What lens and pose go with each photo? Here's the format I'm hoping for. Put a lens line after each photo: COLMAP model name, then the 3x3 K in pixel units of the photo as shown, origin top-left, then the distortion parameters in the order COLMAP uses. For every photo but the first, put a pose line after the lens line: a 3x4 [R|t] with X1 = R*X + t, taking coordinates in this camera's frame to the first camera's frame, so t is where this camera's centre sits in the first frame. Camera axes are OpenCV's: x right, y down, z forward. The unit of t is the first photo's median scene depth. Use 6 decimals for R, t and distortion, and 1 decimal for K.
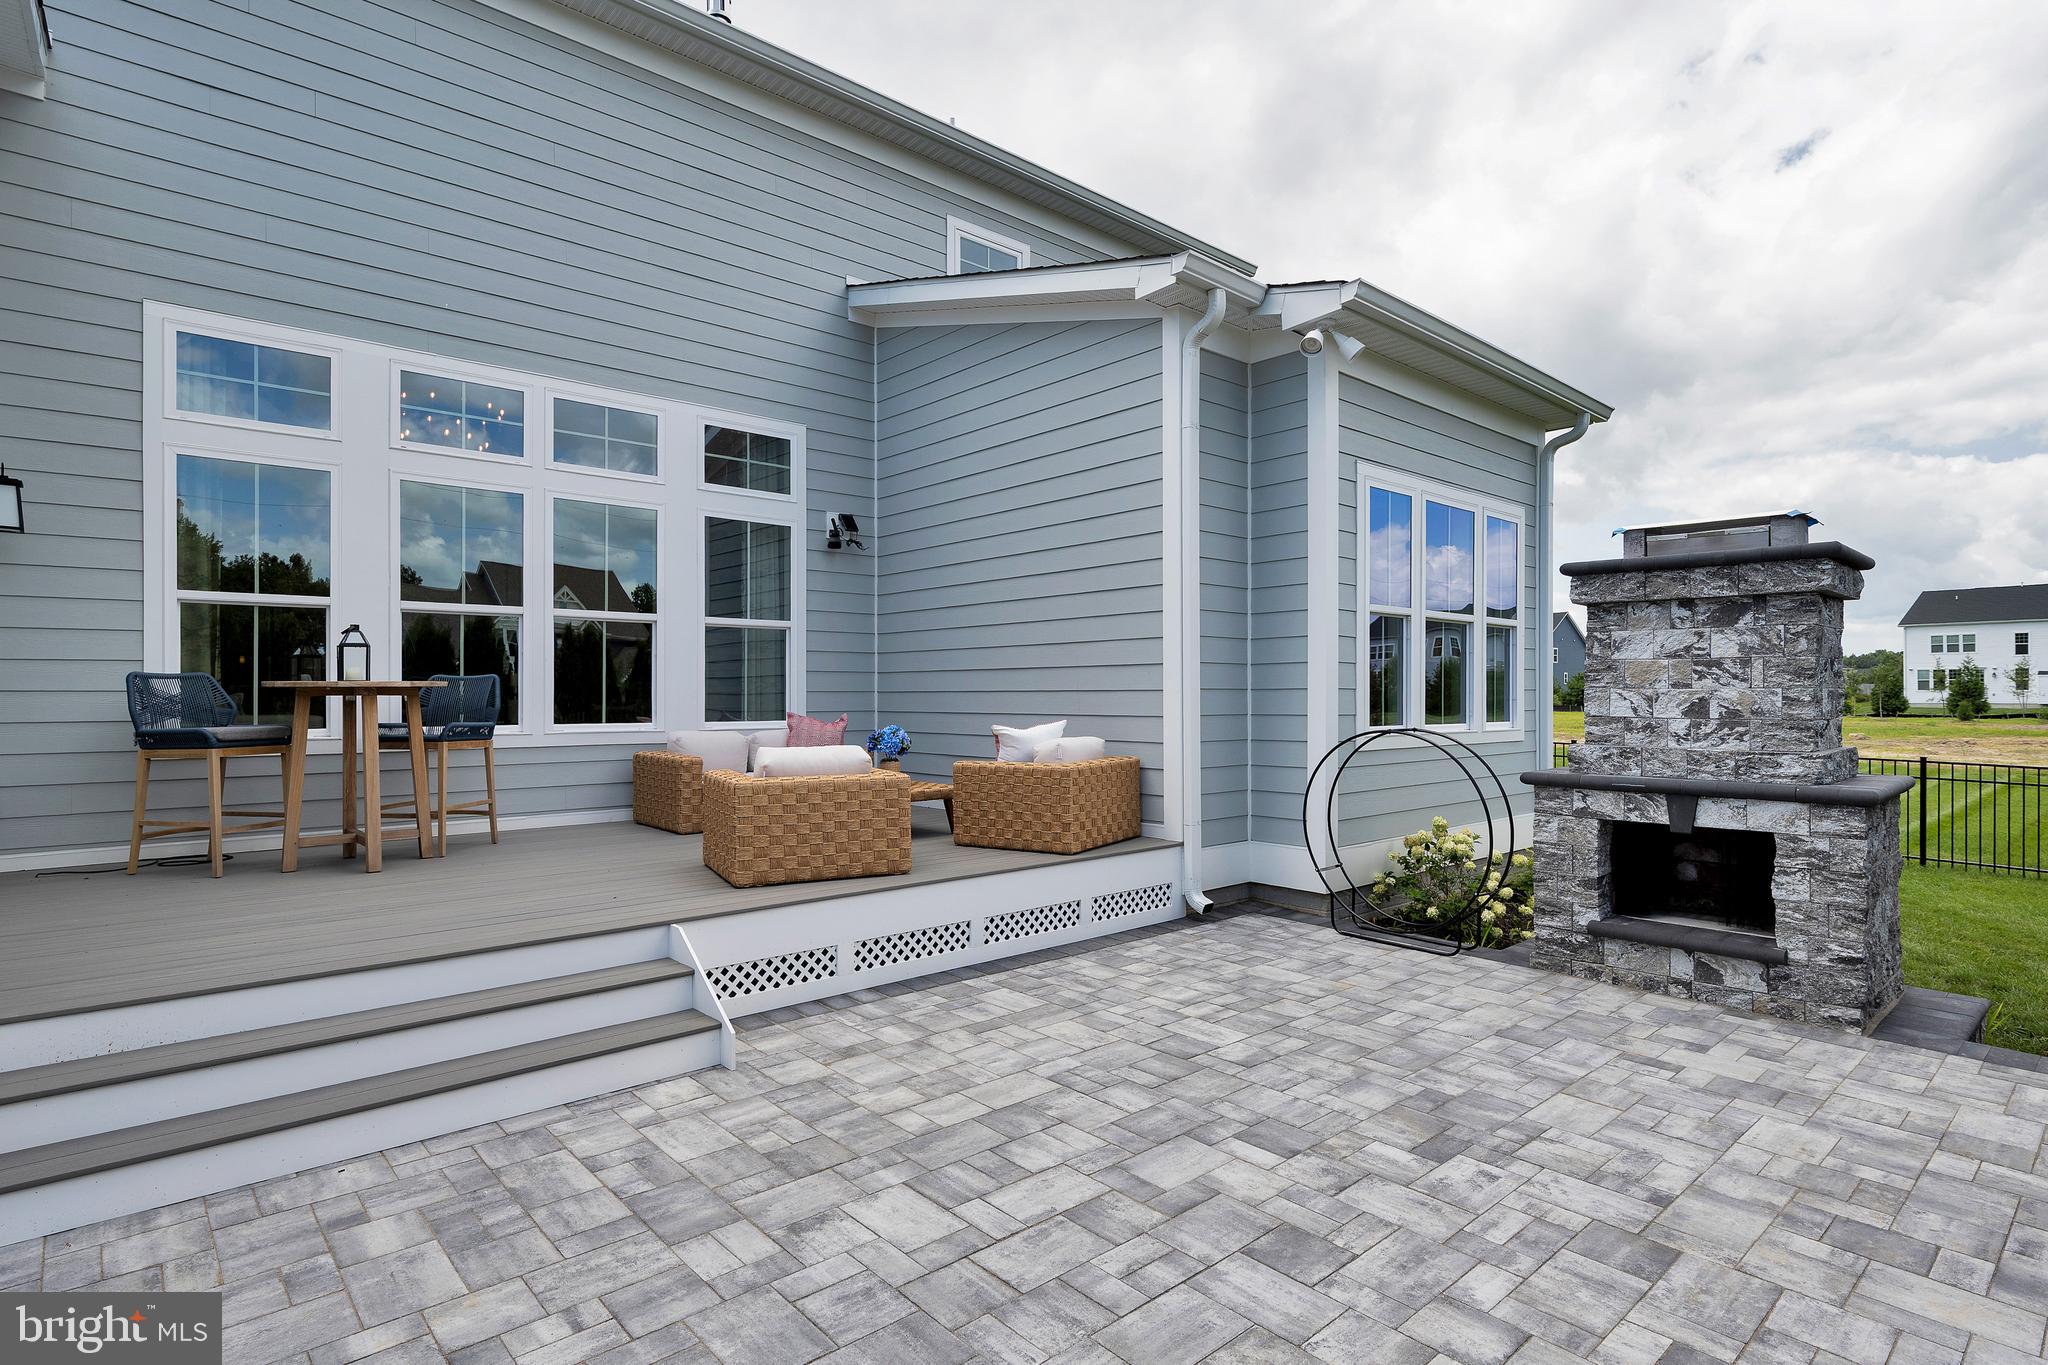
lens RADIAL K [[958.7, 0, 914.0], [0, 958.7, 681.1], [0, 0, 1]] dist [0.003513, 0.000659]
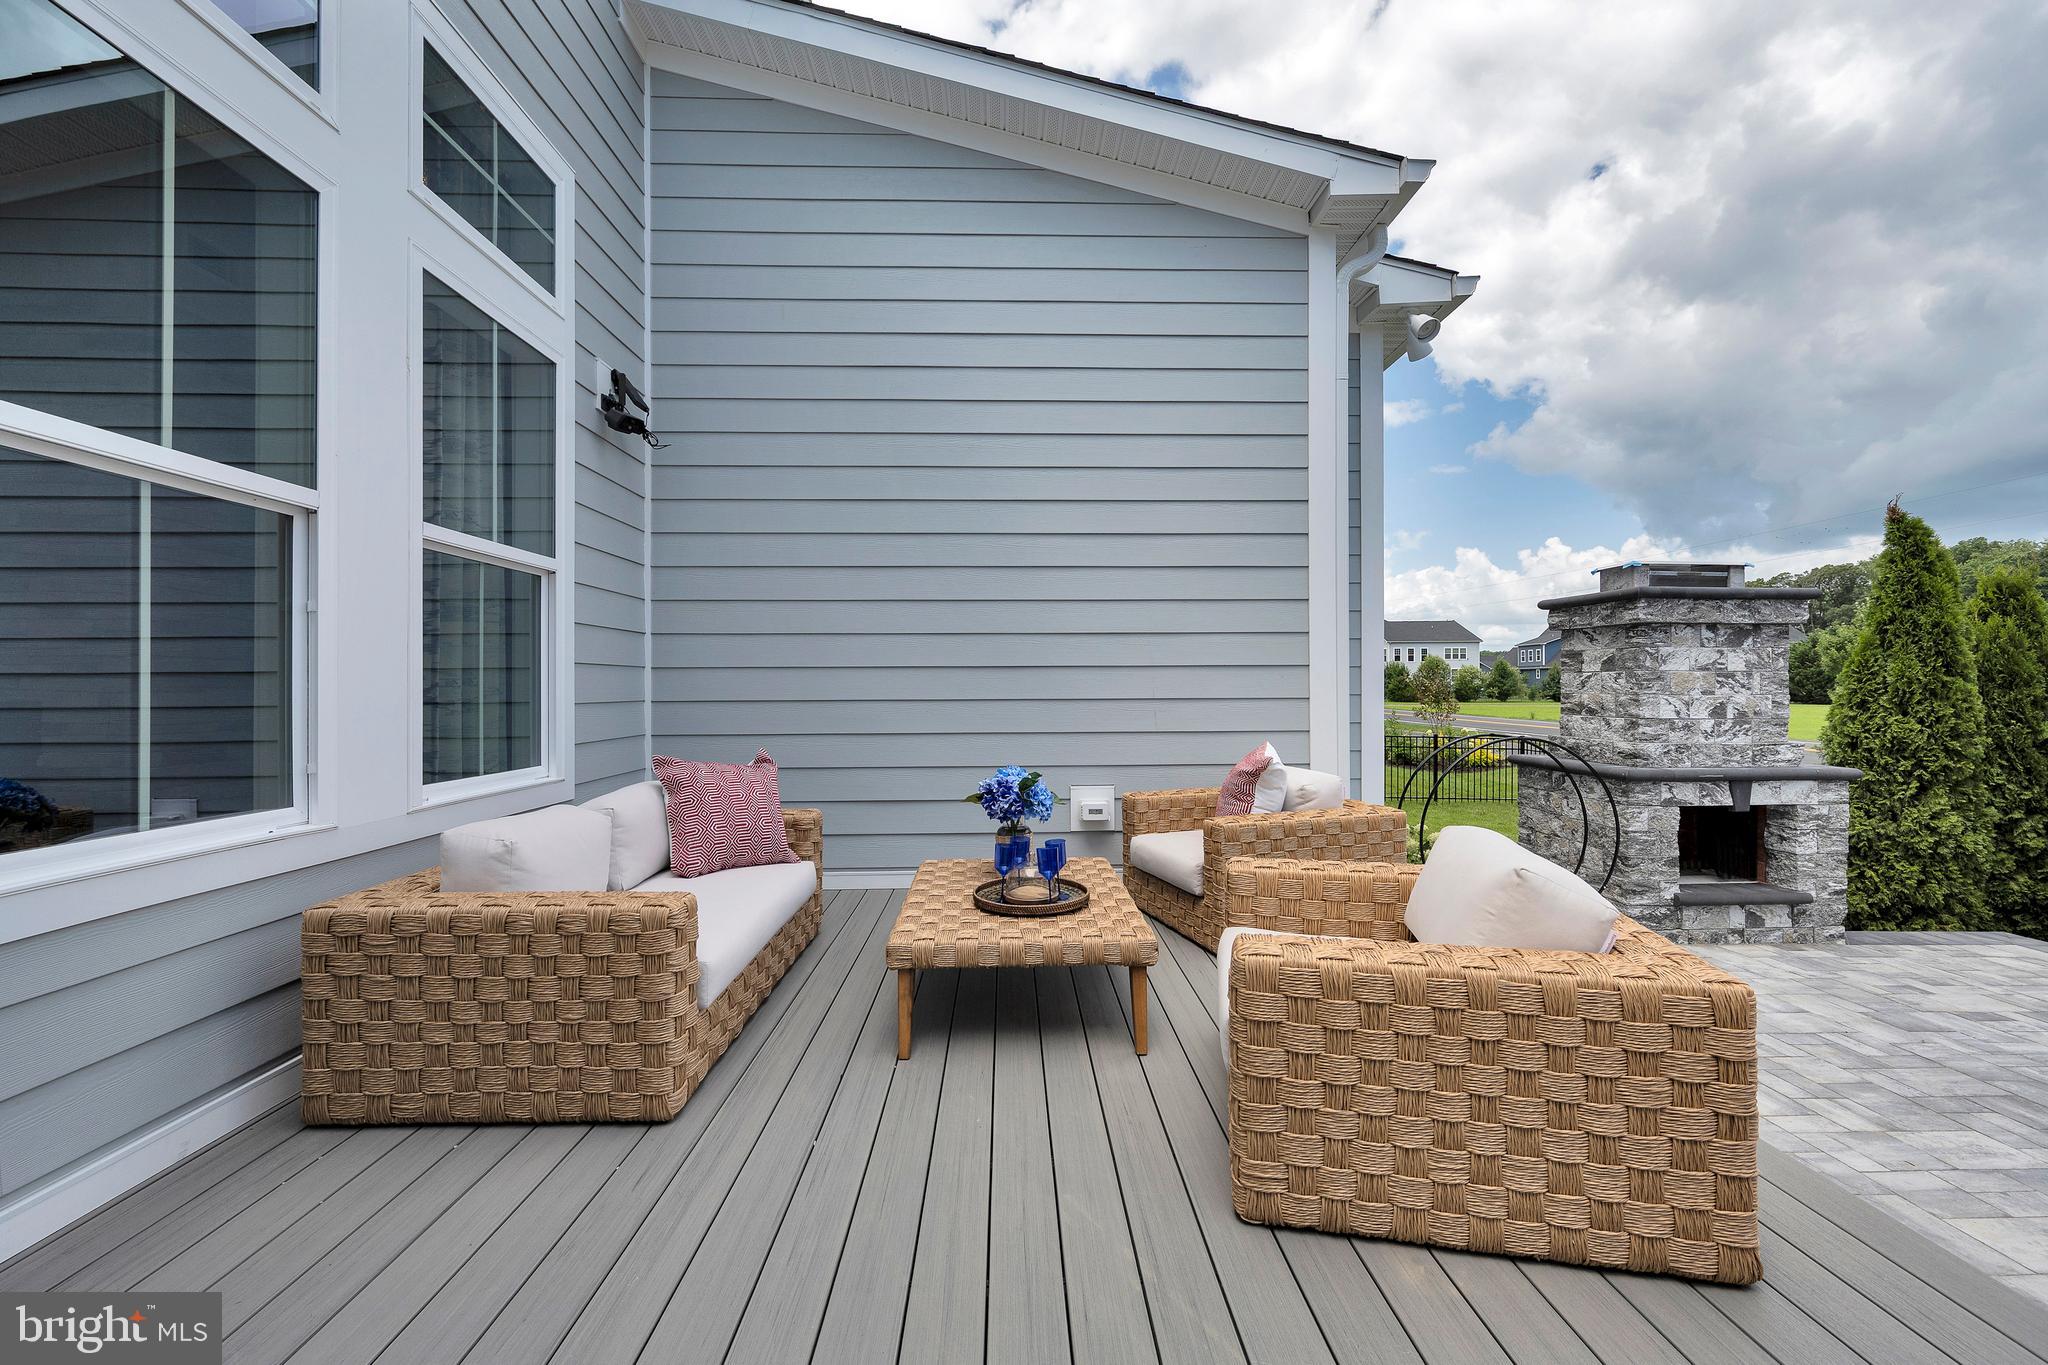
lens RADIAL K [[831.4, 0, 997.8], [0, 831.4, 680.4], [0, 0, 1]] dist [-0.000934, 0.000679]
pose [[0.607054, 0.003623, 0.794652, -0.647905], [-0.006046, 0.999982, 0.000059, -0.006035], [-0.794638, -0.004840, 0.607065, 1.123550]]
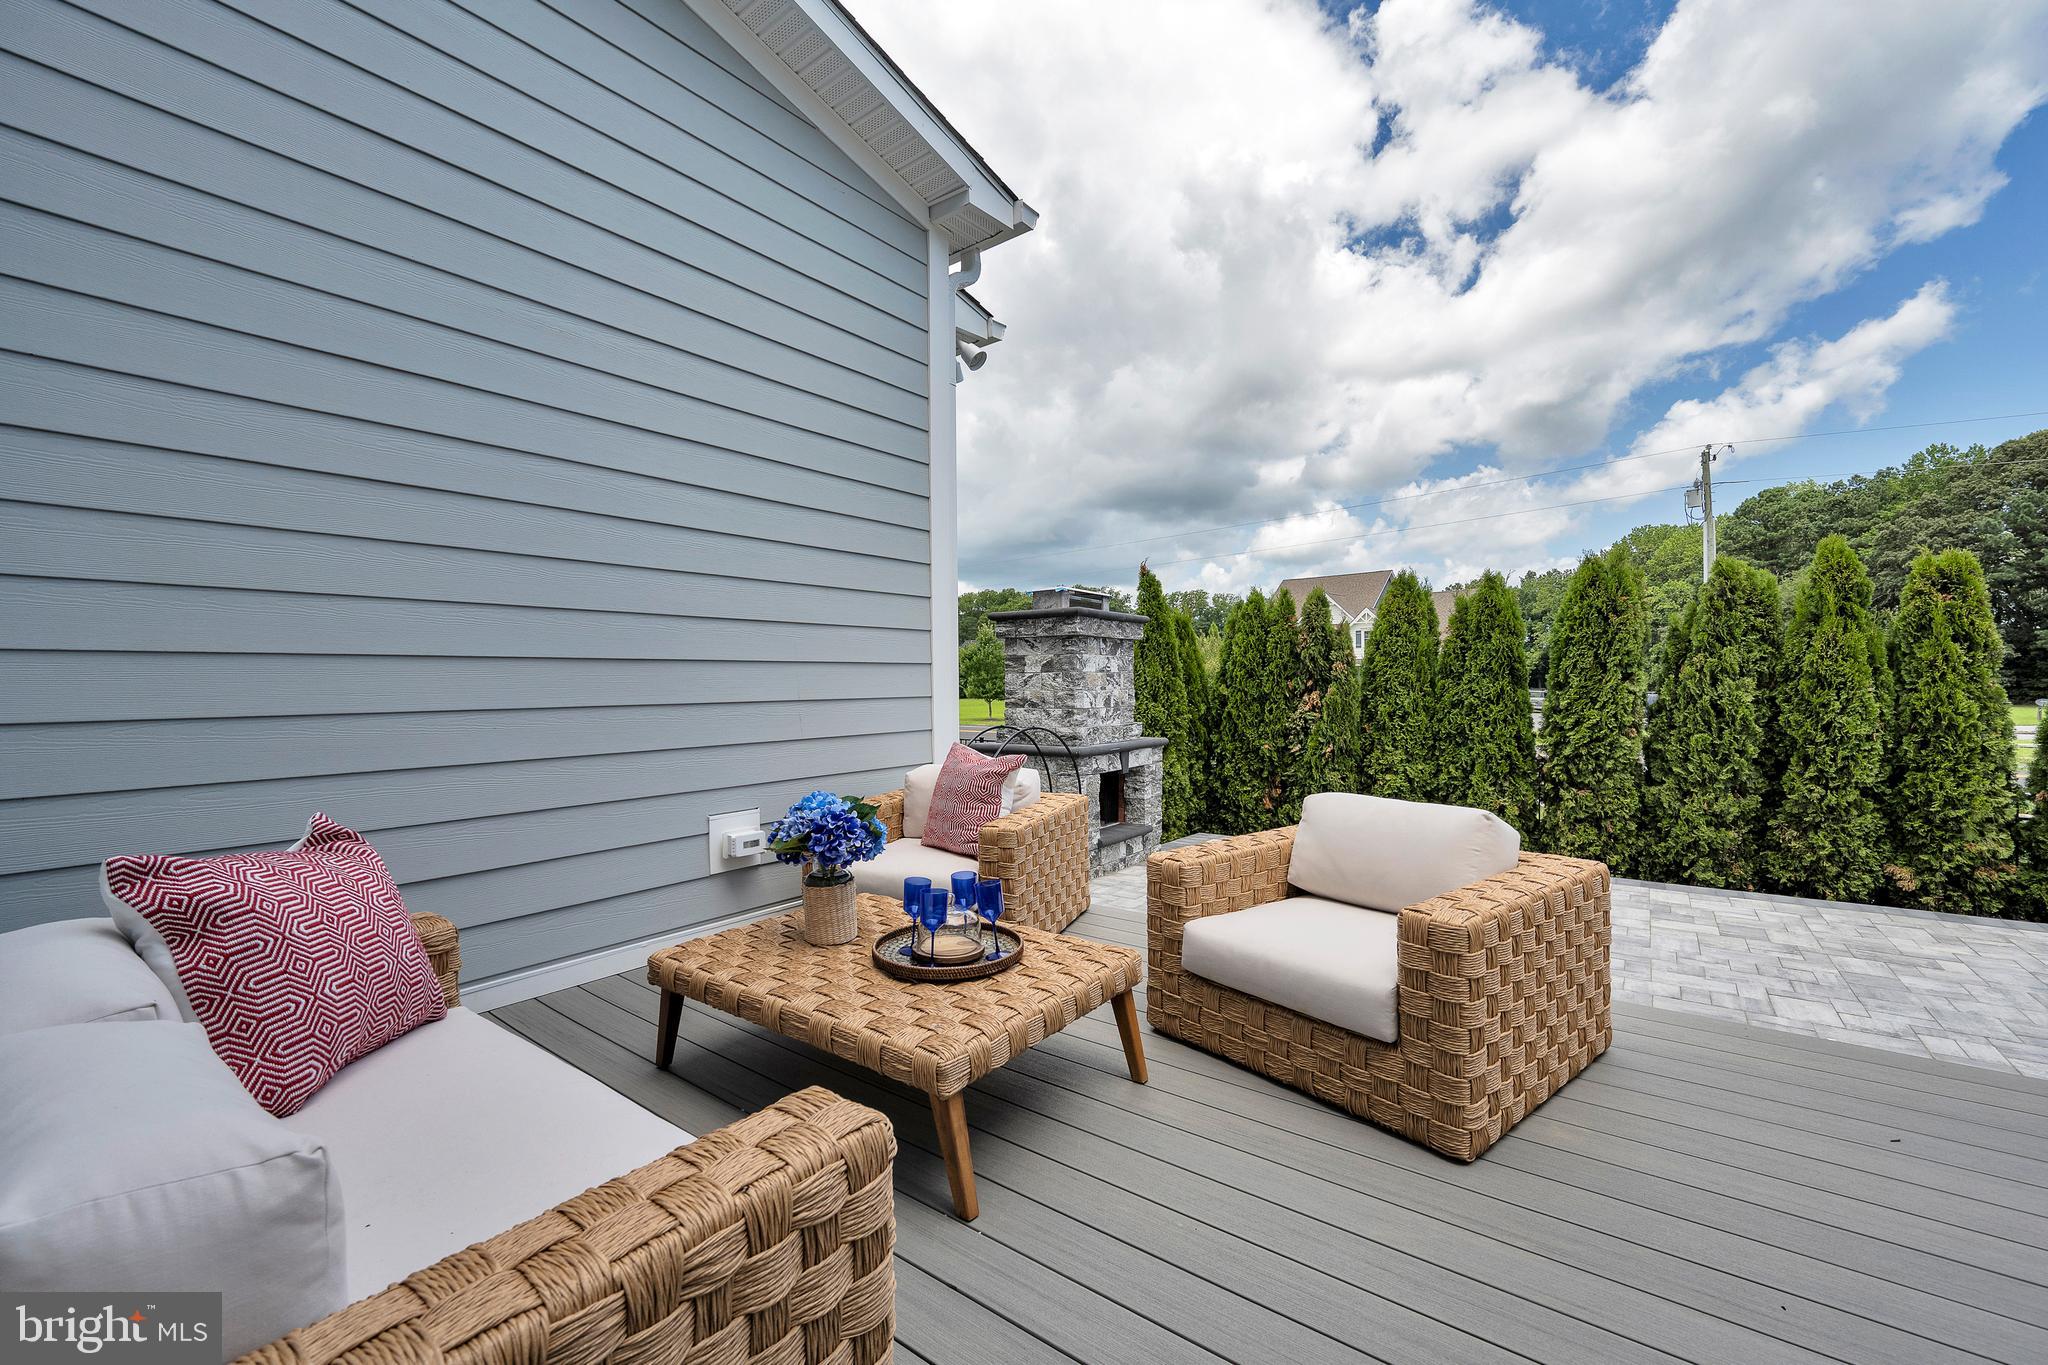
lens RADIAL K [[842.5, 0, 1025.3], [0, 842.5, 686.3], [0, 0, 1]] dist [0.000499, 0.000288]
pose [[-0.265317, -0.000951, 0.964161, -0.625488], [-0.000907, 0.999999, 0.000737, 0.000015], [-0.964161, -0.000679, -0.265318, 1.592242]]
